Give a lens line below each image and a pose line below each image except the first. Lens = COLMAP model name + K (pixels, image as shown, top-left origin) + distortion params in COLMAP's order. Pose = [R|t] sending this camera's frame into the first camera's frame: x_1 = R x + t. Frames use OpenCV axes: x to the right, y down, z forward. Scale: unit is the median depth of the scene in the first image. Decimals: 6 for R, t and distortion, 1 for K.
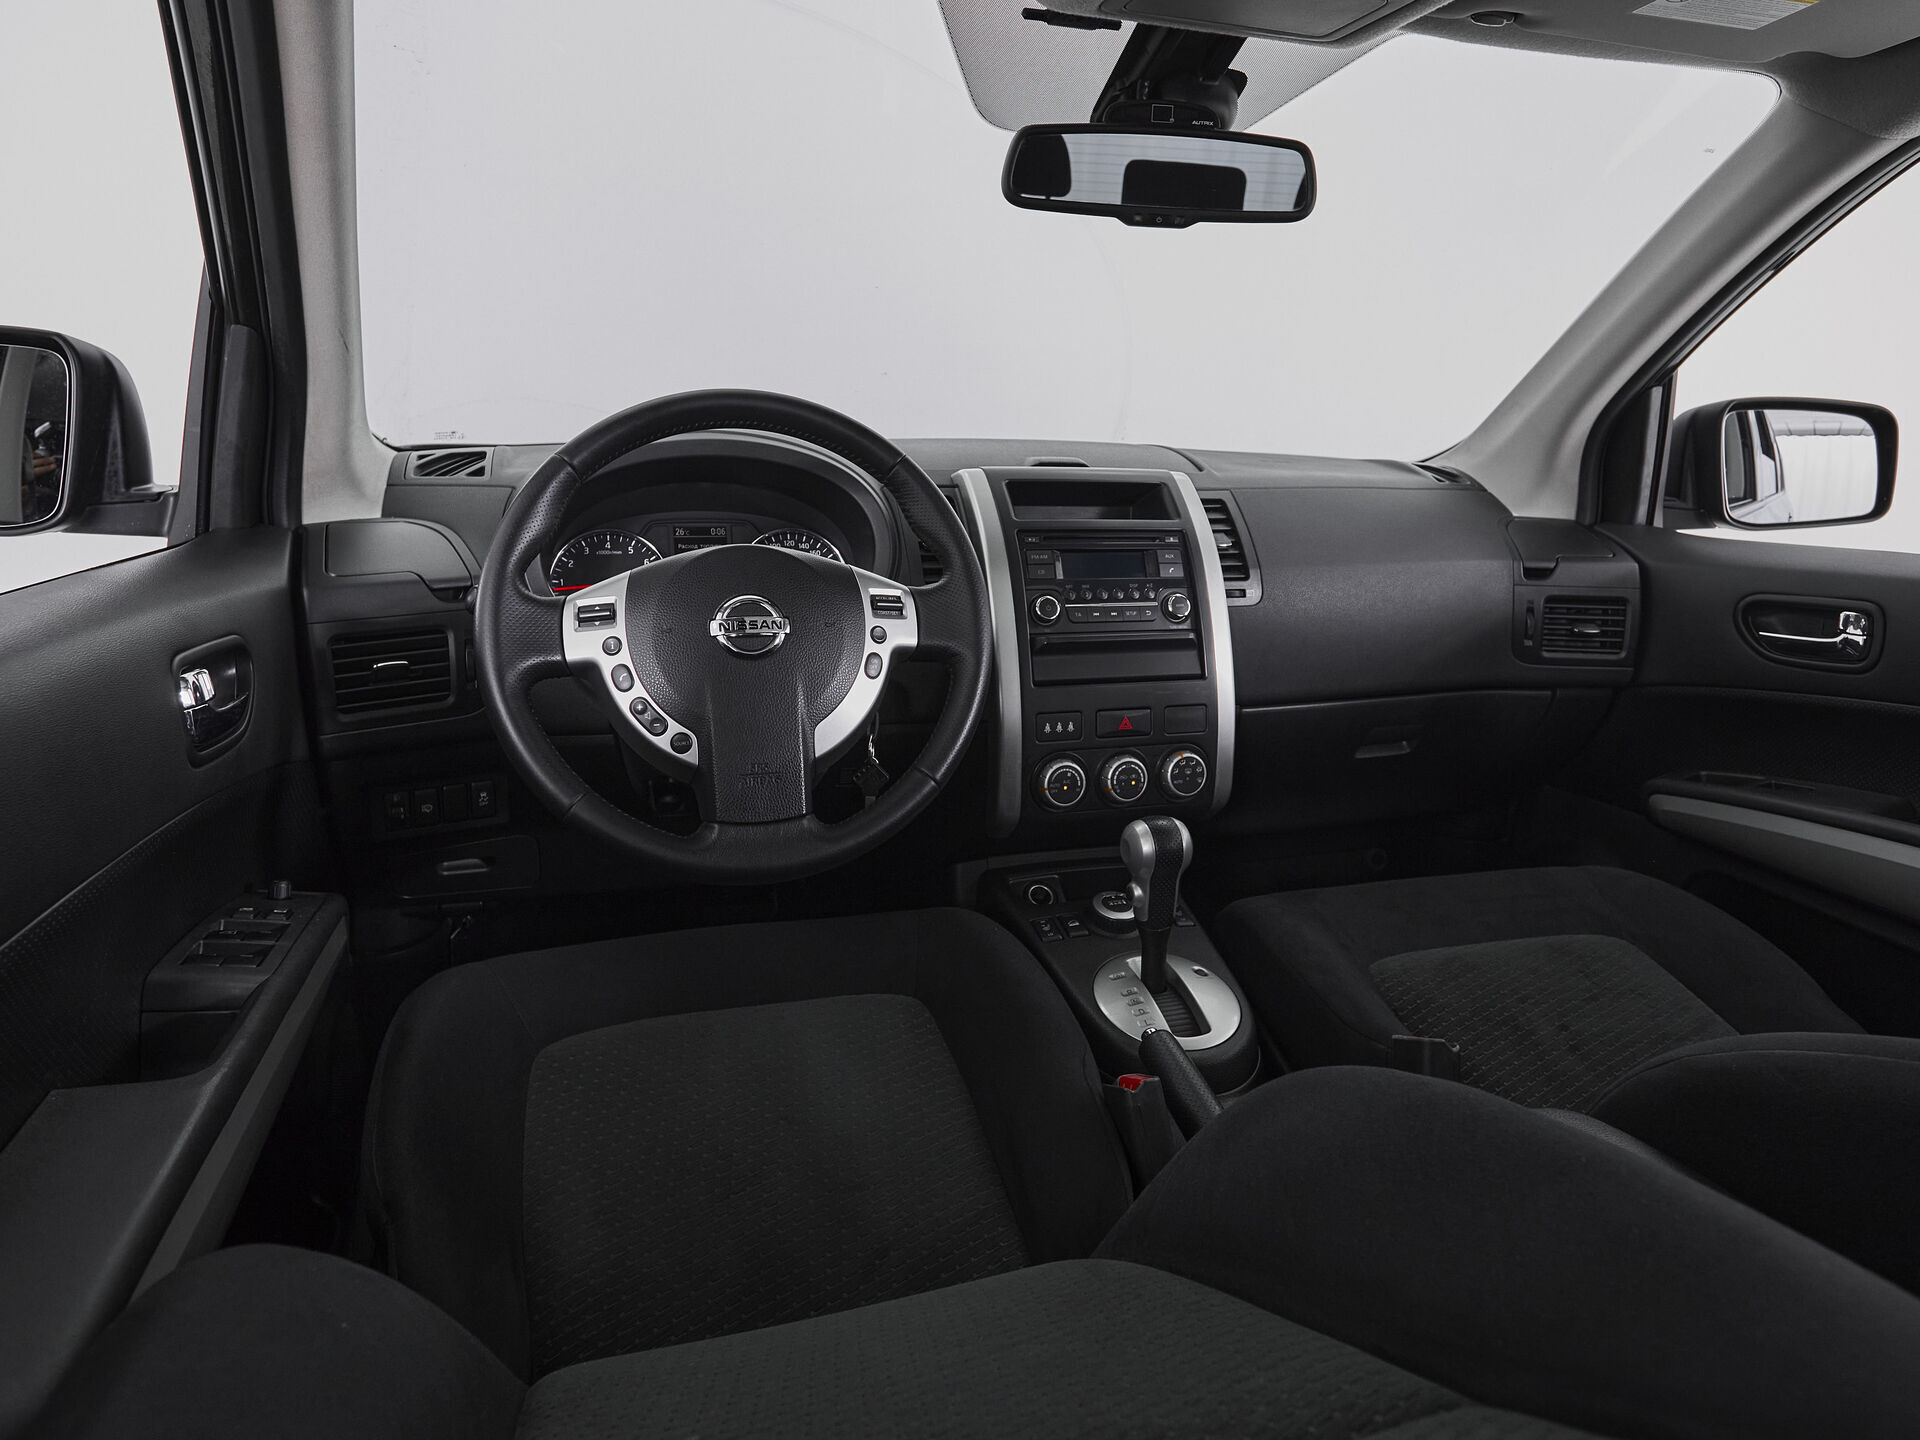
lens RADIAL K [[1205.2, 0, 955.9], [0, 1205.2, 626.9], [0, 0, 1]] dist [0.001594, 0.000282]
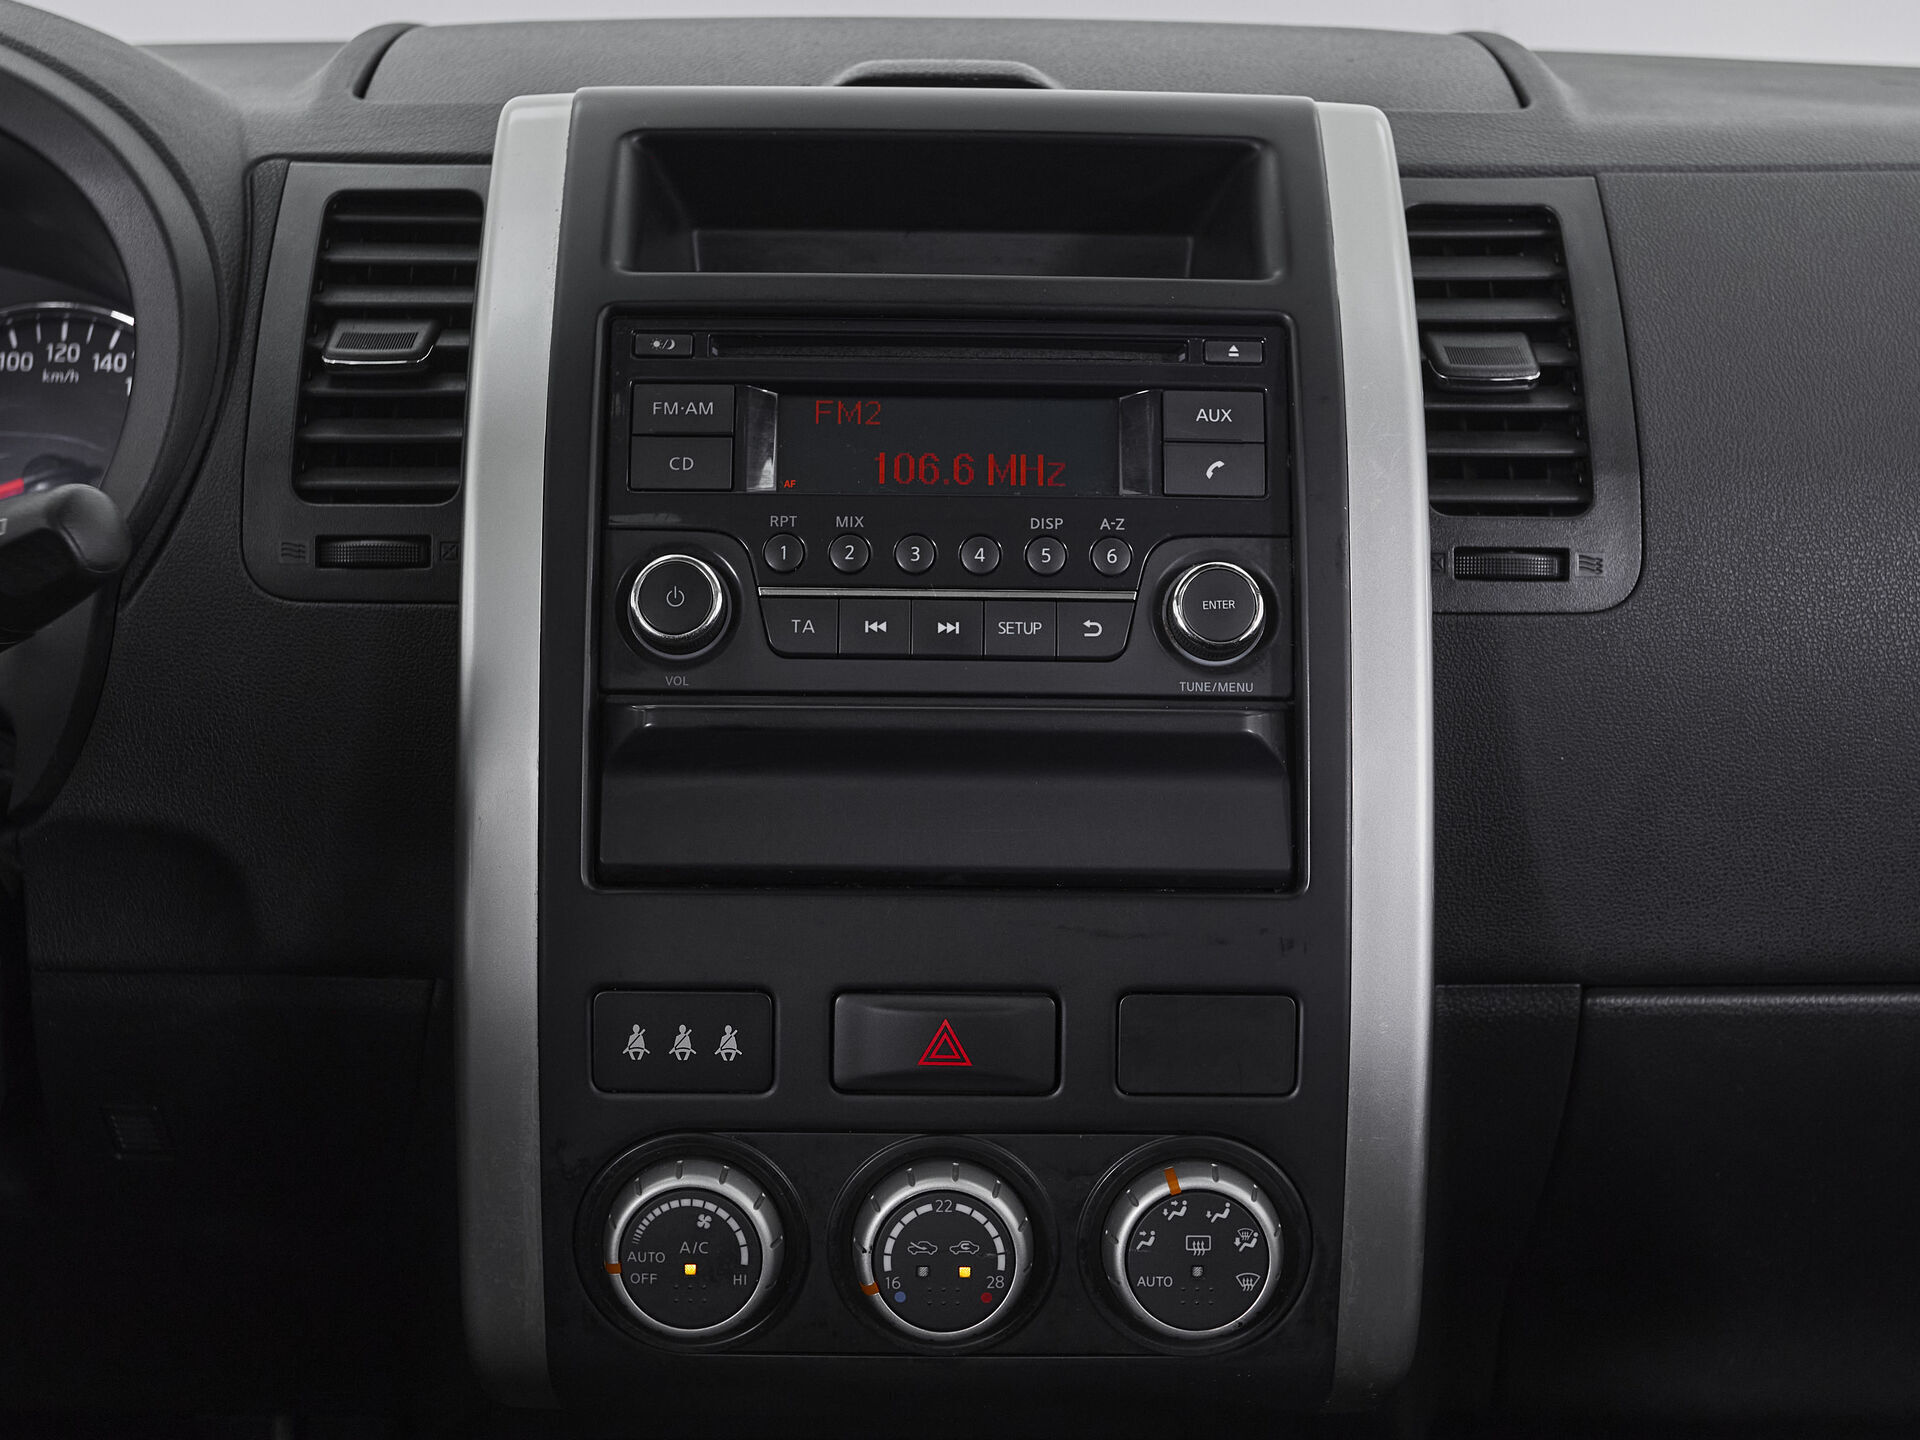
lens RADIAL K [[2785.4, 0, 918.5], [0, 2785.4, 663.9], [0, 0, 1]] dist [0.017261, 0.041671]
pose [[0.954475, 0.044202, -0.294997, 0.310903], [-0.036207, 0.998815, 0.032510, -0.022887], [0.296084, -0.020349, 0.954945, 0.416227]]
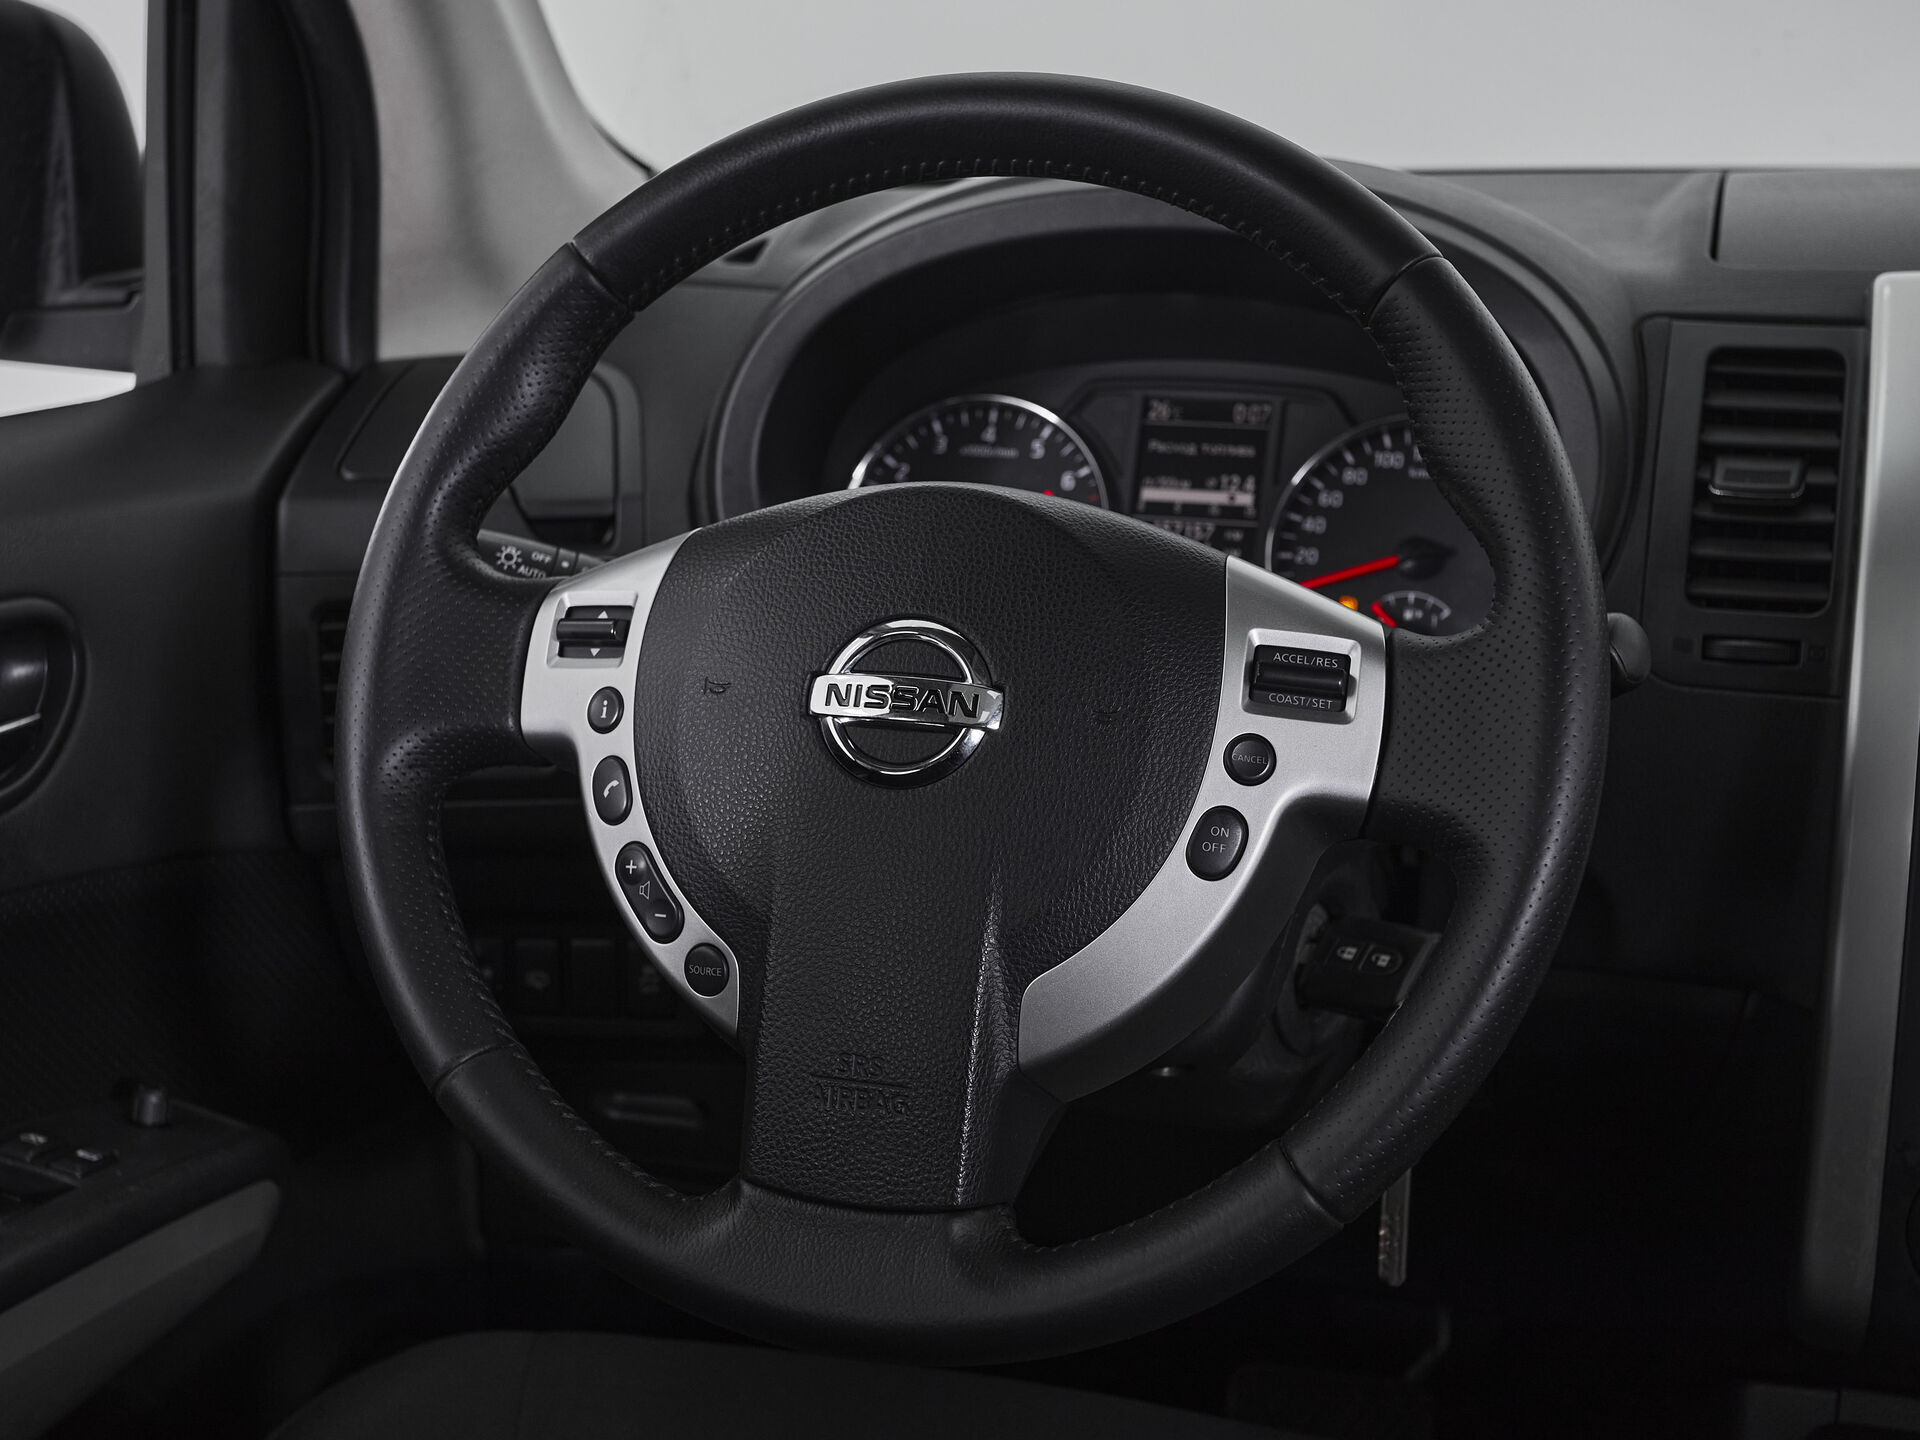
lens RADIAL K [[2656.5, 0, 859.5], [0, 2656.5, 723.2], [0, 0, 1]] dist [0.017992, 0.017480]
pose [[0.810977, 0.123202, -0.571960, 0.229583], [-0.082879, 0.991911, 0.096147, -0.055289], [0.579179, -0.030570, 0.814627, 0.221900]]
